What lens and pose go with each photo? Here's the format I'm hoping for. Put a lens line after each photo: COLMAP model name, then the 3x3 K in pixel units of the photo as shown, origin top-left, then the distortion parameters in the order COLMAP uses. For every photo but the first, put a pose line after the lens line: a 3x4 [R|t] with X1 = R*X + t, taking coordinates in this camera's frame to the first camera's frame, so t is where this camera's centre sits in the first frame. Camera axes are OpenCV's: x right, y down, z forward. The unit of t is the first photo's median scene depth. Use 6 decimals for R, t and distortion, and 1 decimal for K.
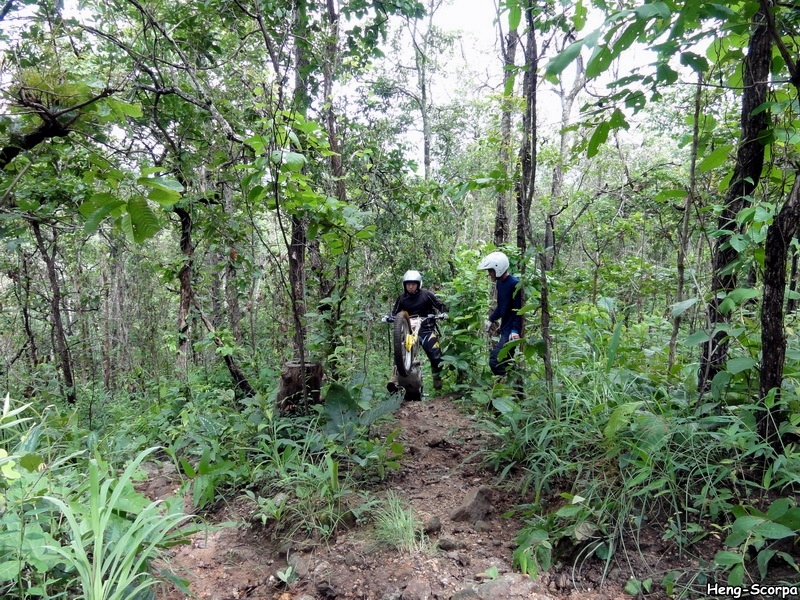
lens RADIAL K [[565.1, 0, 396.9], [0, 565.1, 301.4], [0, 0, 1]] dist [-0.000509, 0.007285]
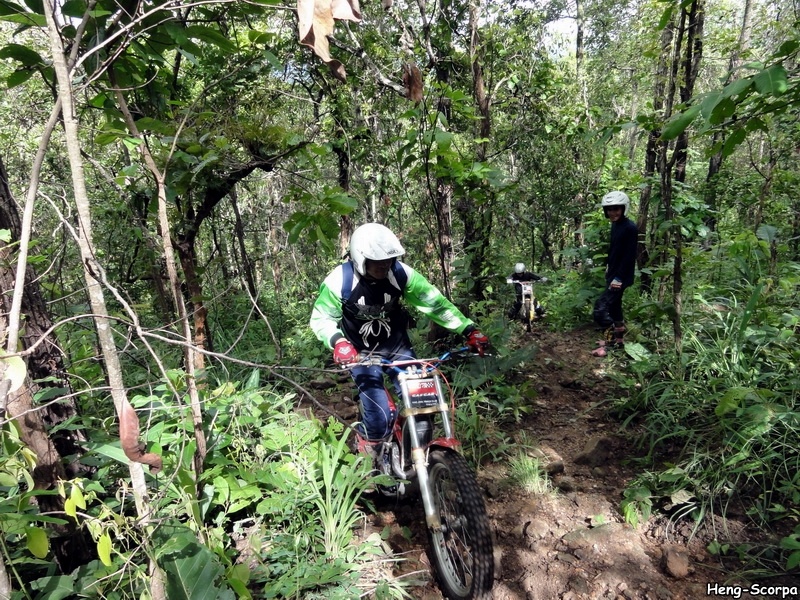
lens RADIAL K [[565.1, 0, 399.0], [0, 565.1, 300.6], [0, 0, 1]] dist [-0.000509, 0.007285]
pose [[0.969387, 0.027323, -0.244014, 0.009633], [0.019837, 0.981826, 0.188746, -0.092675], [0.244736, -0.187809, 0.951227, -0.086292]]
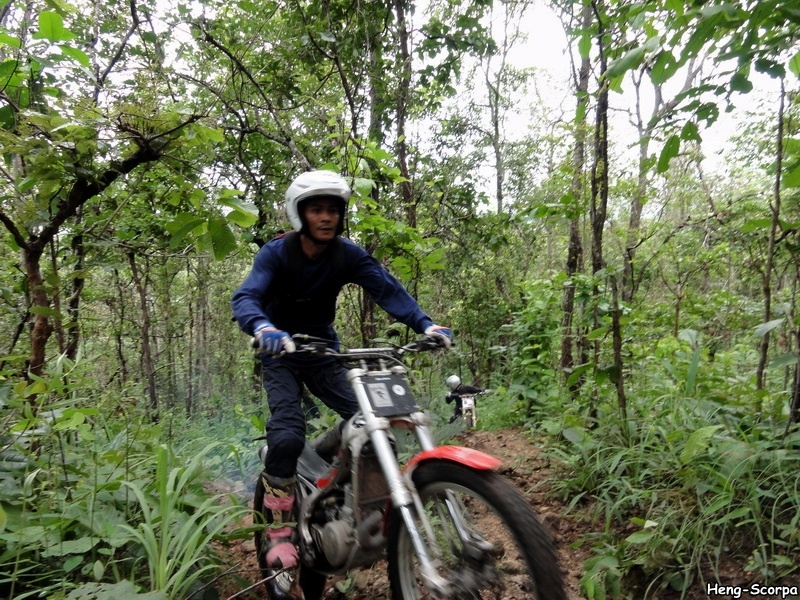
lens RADIAL K [[565.1, 0, 398.9], [0, 565.1, 301.7], [0, 0, 1]] dist [-0.000509, 0.007285]
pose [[0.992187, 0.008025, -0.124503, 0.007306], [-0.016104, 0.997819, -0.064019, 0.017364], [0.123718, 0.065524, 0.990152, -0.004032]]
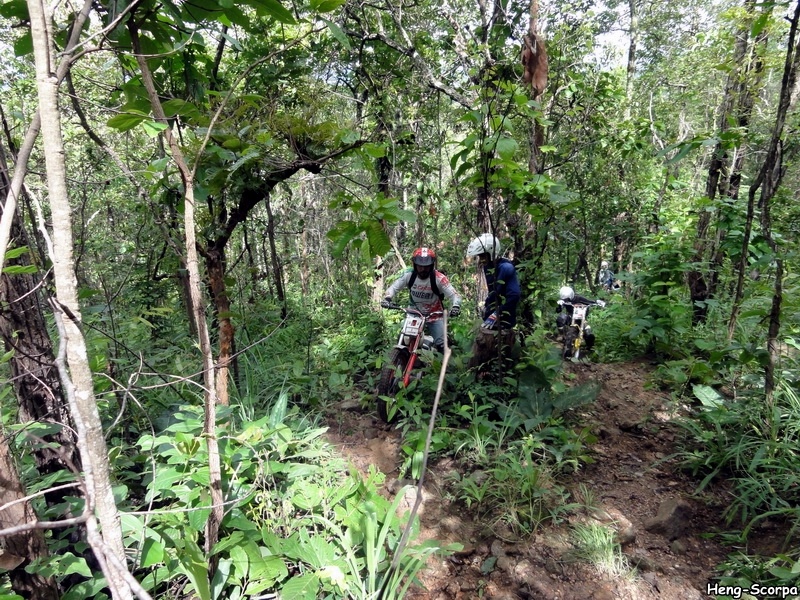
lens RADIAL K [[565.1, 0, 400.9], [0, 565.1, 299.9], [0, 0, 1]] dist [-0.000509, 0.007285]
pose [[0.955996, 0.081309, -0.281886, -0.036574], [-0.031845, 0.983910, 0.175805, -0.095796], [0.291645, -0.159093, 0.943203, -0.018849]]
